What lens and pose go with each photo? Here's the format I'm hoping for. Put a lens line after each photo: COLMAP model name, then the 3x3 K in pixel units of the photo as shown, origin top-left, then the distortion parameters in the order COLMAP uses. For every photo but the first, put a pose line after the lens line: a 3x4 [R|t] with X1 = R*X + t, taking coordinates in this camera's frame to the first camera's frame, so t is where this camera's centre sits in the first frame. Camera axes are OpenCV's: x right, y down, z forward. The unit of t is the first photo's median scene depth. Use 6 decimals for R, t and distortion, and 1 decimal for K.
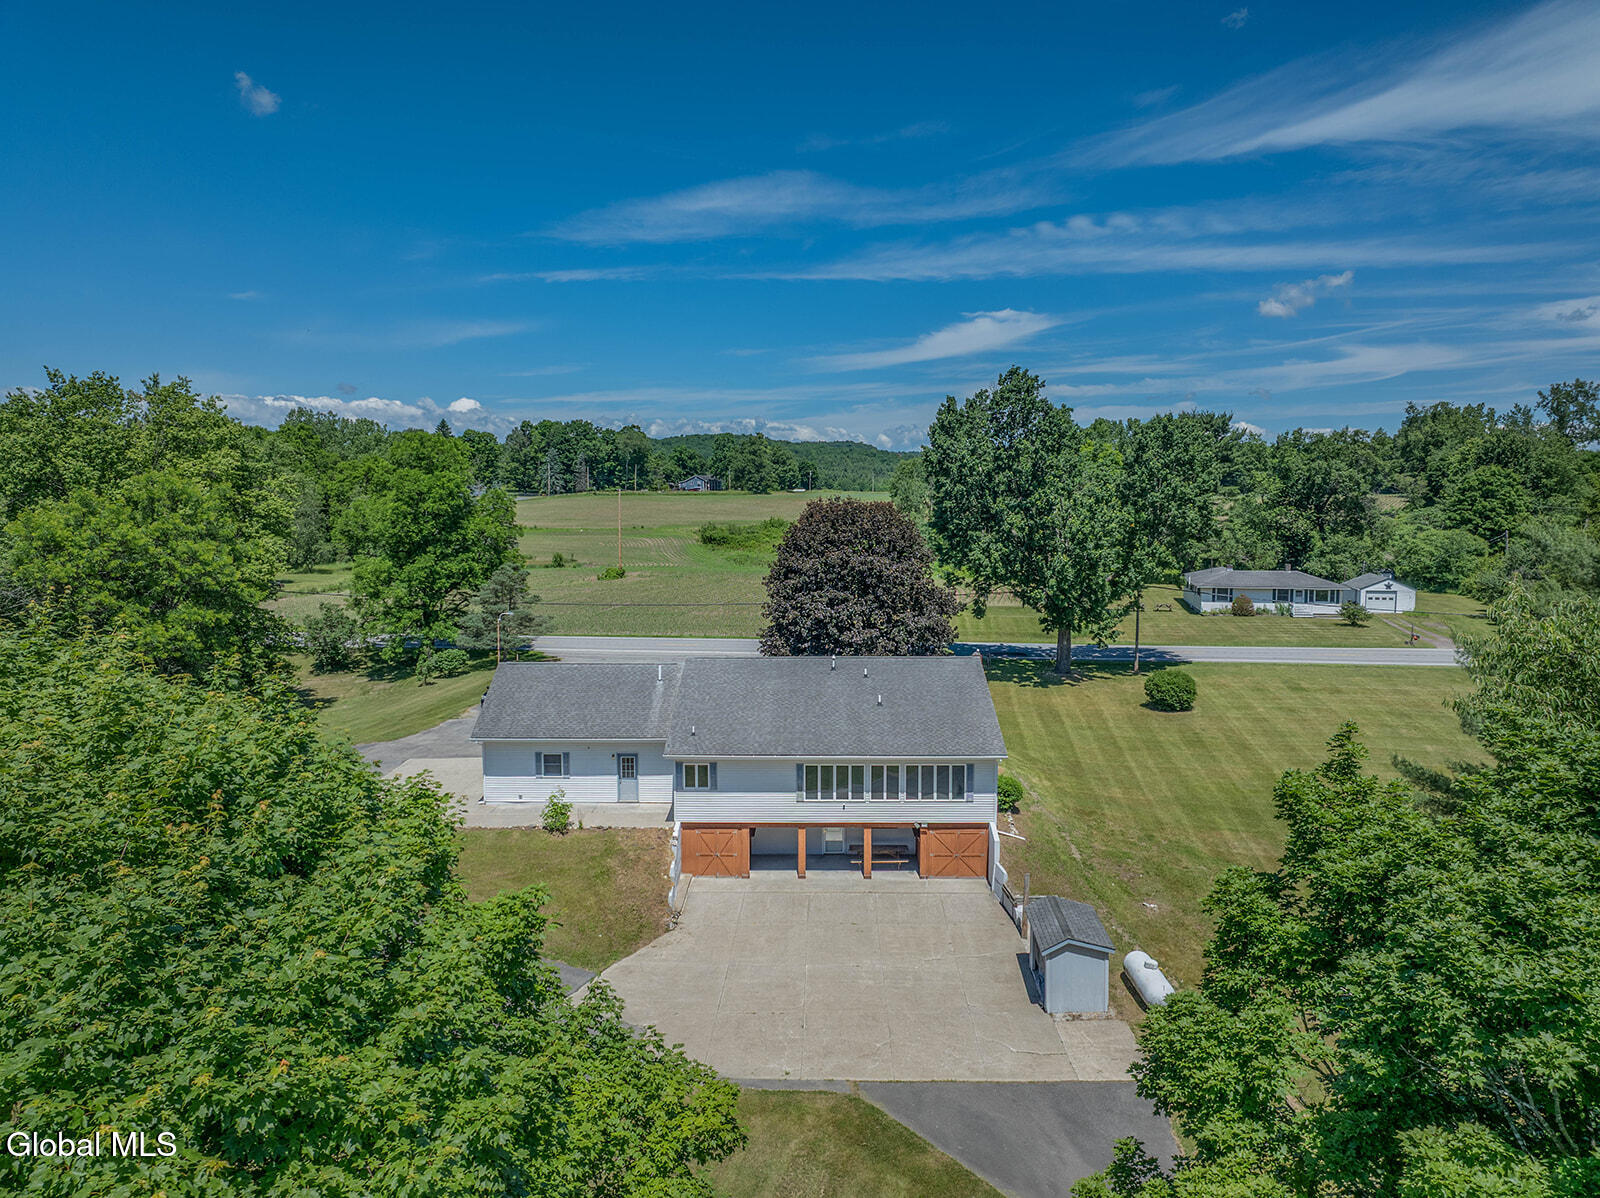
lens RADIAL K [[1128.0, 0, 800.5], [0, 1128.0, 600.1], [0, 0, 1]] dist [-0.036053, 0.001331]
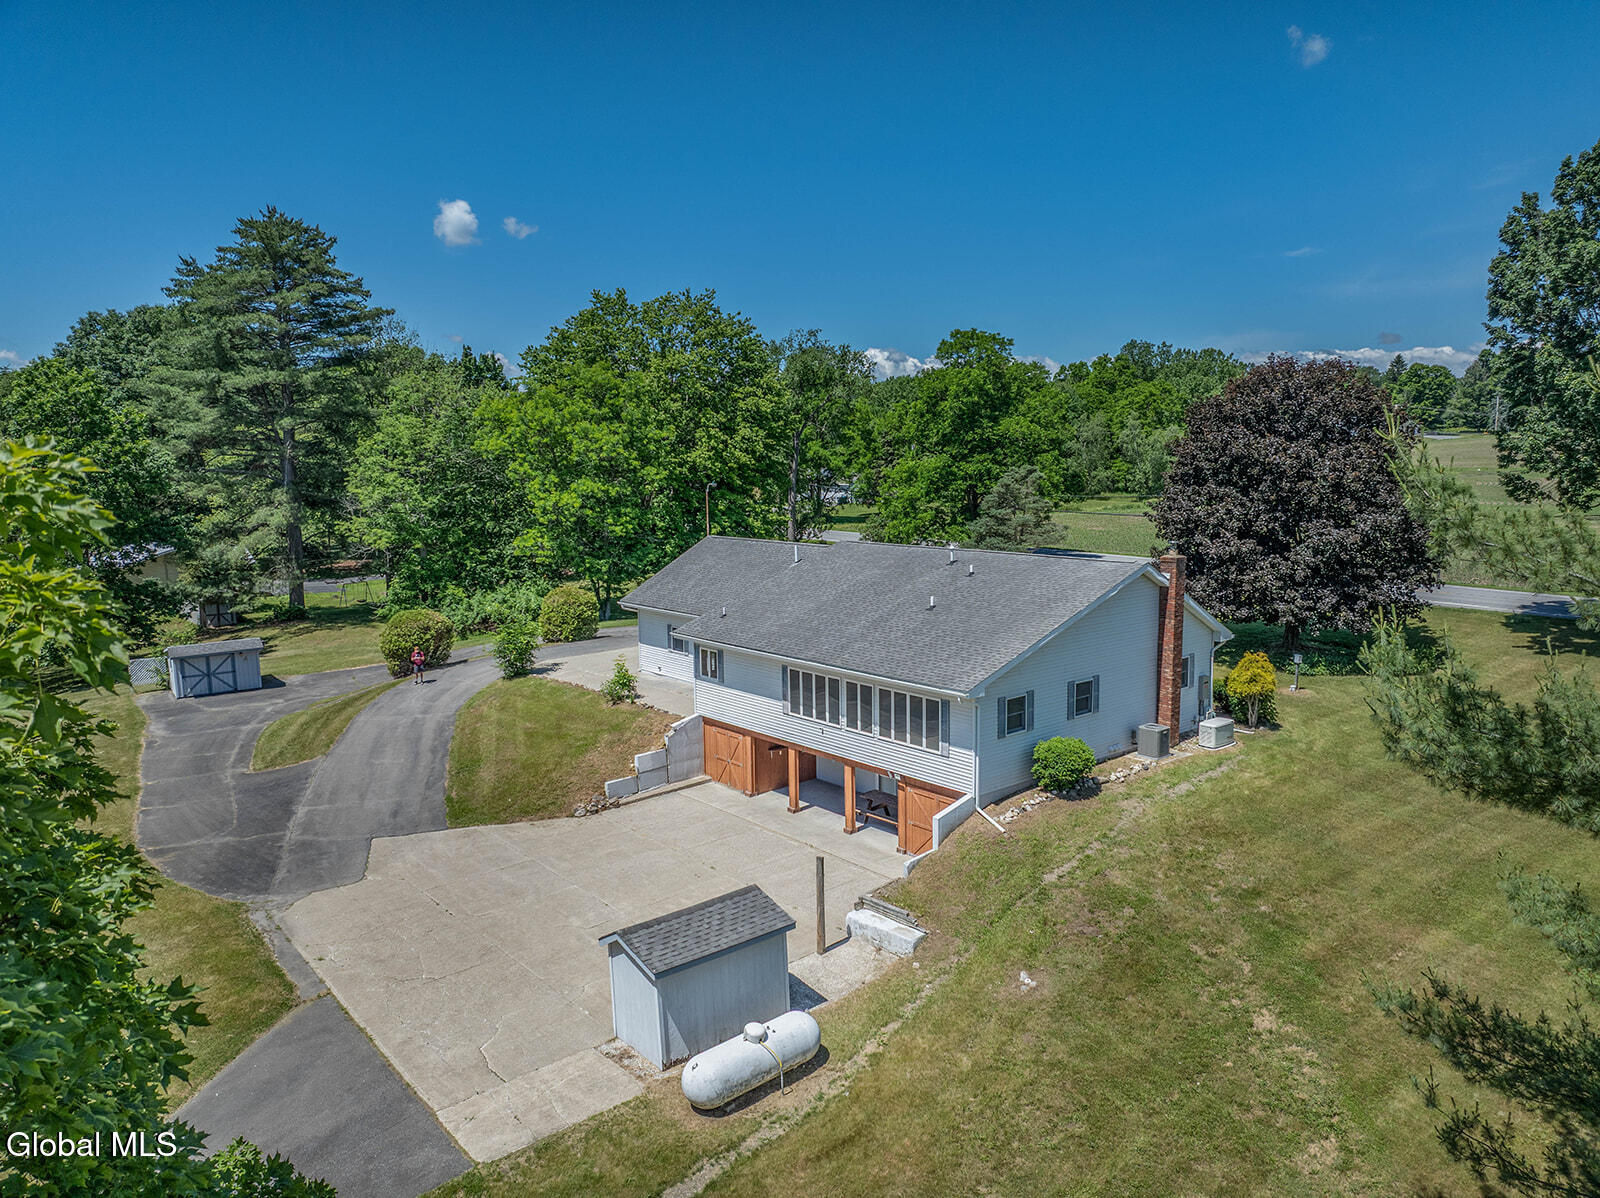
lens RADIAL K [[1128.0, 0, 806.7], [0, 1128.0, 602.7], [0, 0, 1]] dist [-0.036053, 0.001331]
pose [[0.651075, 0.093785, -0.753197, 0.585488], [-0.062641, 0.995591, 0.069818, 0.047269], [0.756424, 0.001724, 0.654080, 0.500223]]
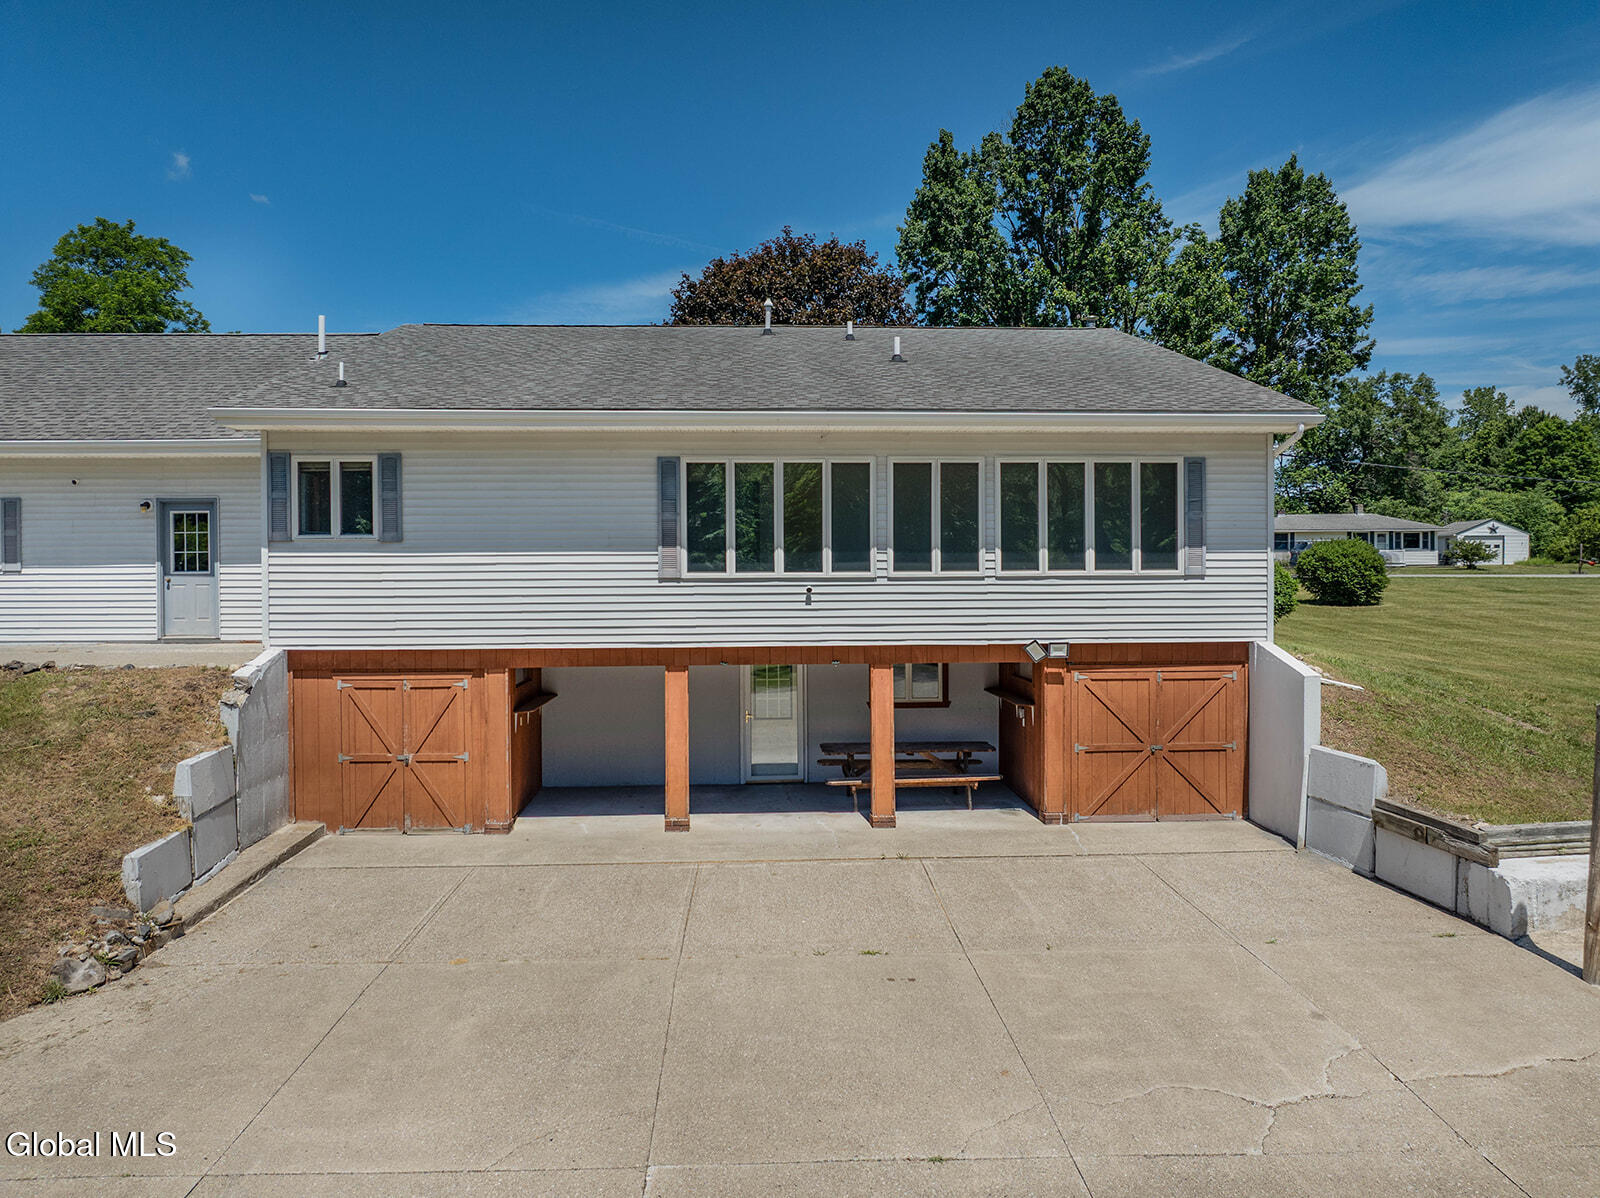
lens RADIAL K [[1128.0, 0, 806.1], [0, 1128.0, 604.0], [0, 0, 1]] dist [-0.036053, 0.001331]
pose [[0.997028, -0.003630, 0.076955, 0.013241], [0.009402, 0.997156, -0.074771, 0.208993], [-0.076465, 0.075272, 0.994227, 0.682084]]
